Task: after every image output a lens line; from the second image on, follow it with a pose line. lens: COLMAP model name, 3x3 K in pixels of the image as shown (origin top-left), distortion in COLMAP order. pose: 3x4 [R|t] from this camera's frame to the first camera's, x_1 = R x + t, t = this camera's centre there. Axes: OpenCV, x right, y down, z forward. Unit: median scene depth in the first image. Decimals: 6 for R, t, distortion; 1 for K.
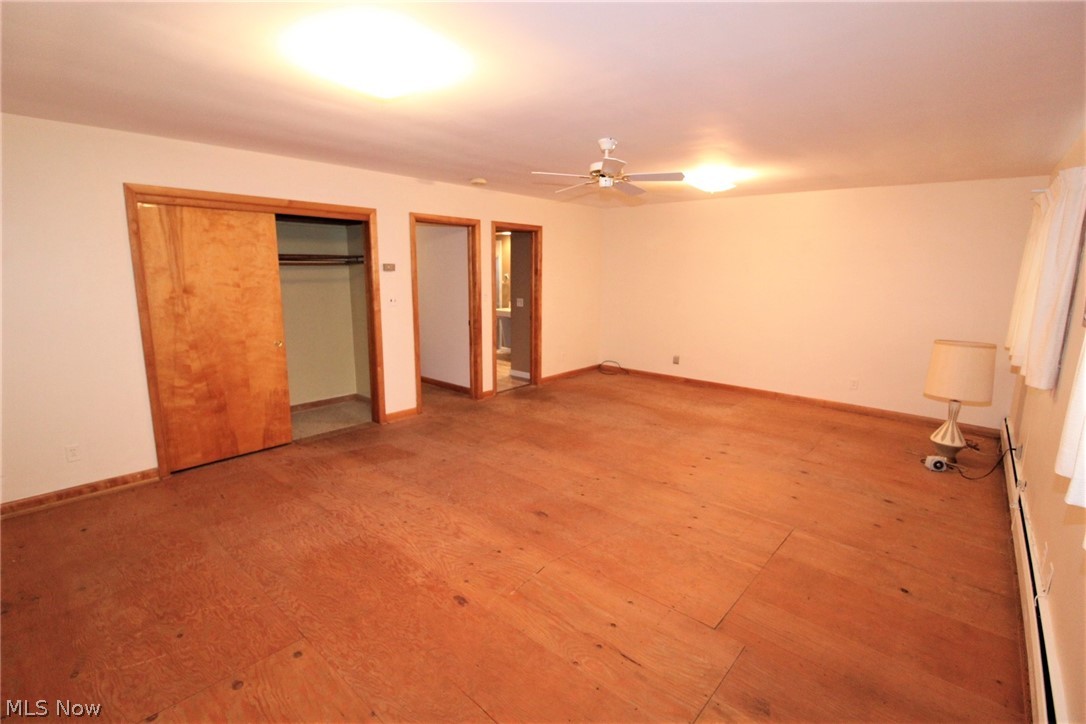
lens RADIAL K [[502.5, 0, 541.3], [0, 502.5, 359.9], [0, 0, 1]] dist [-0.003774, -0.010863]
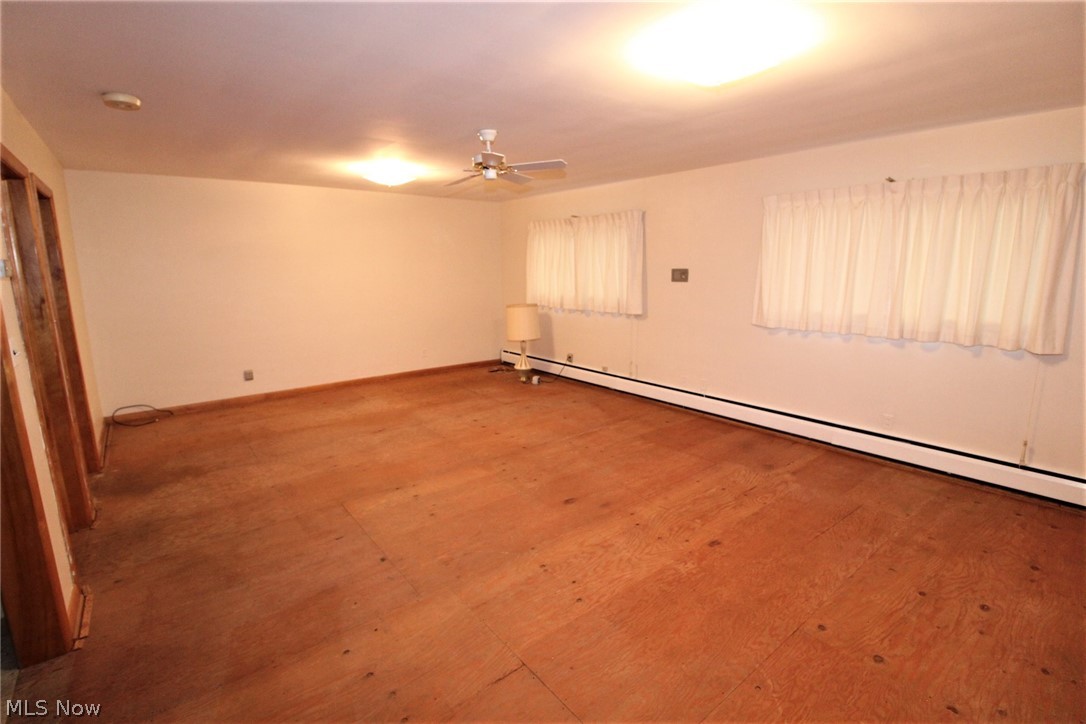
lens RADIAL K [[502.5, 0, 546.6], [0, 502.5, 358.3], [0, 0, 1]] dist [-0.003774, -0.010863]
pose [[0.164736, -0.197949, 0.966270, -0.872915], [0.188624, 0.967897, 0.166124, -0.142534], [-0.968134, 0.154895, 0.196785, 0.743288]]
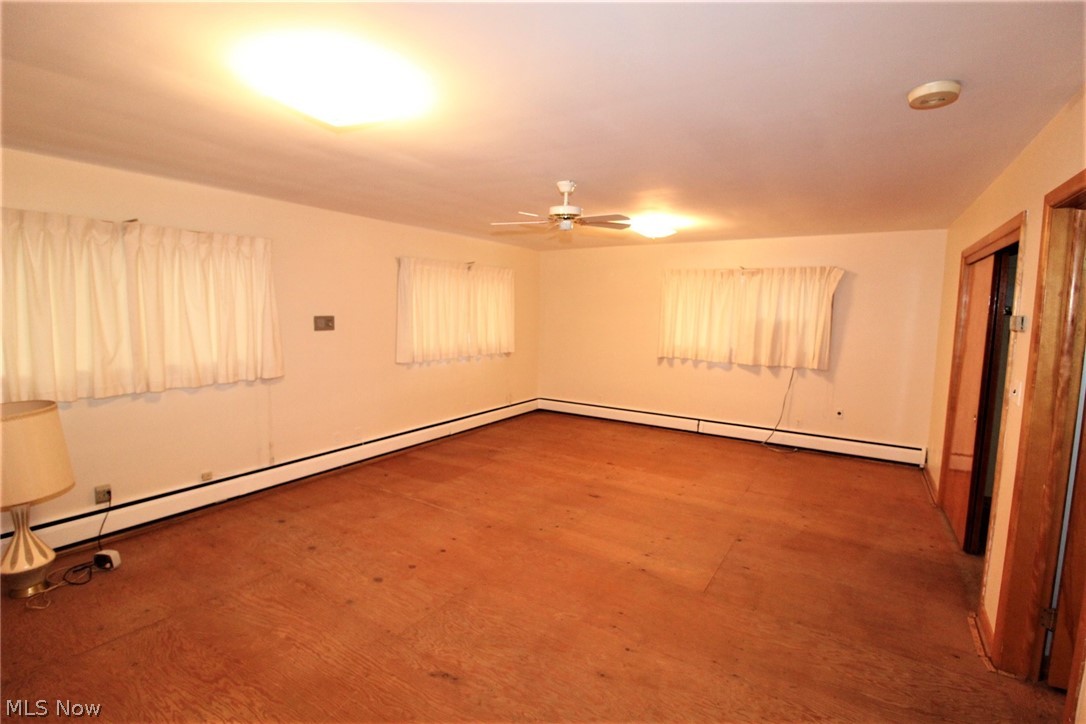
lens RADIAL K [[502.5, 0, 545.2], [0, 502.5, 358.2], [0, 0, 1]] dist [-0.003774, -0.010863]
pose [[-0.987362, -0.014952, -0.157775, 0.318547], [-0.057950, 0.960660, 0.271615, -0.362812], [0.147506, 0.277325, -0.949385, 1.982537]]
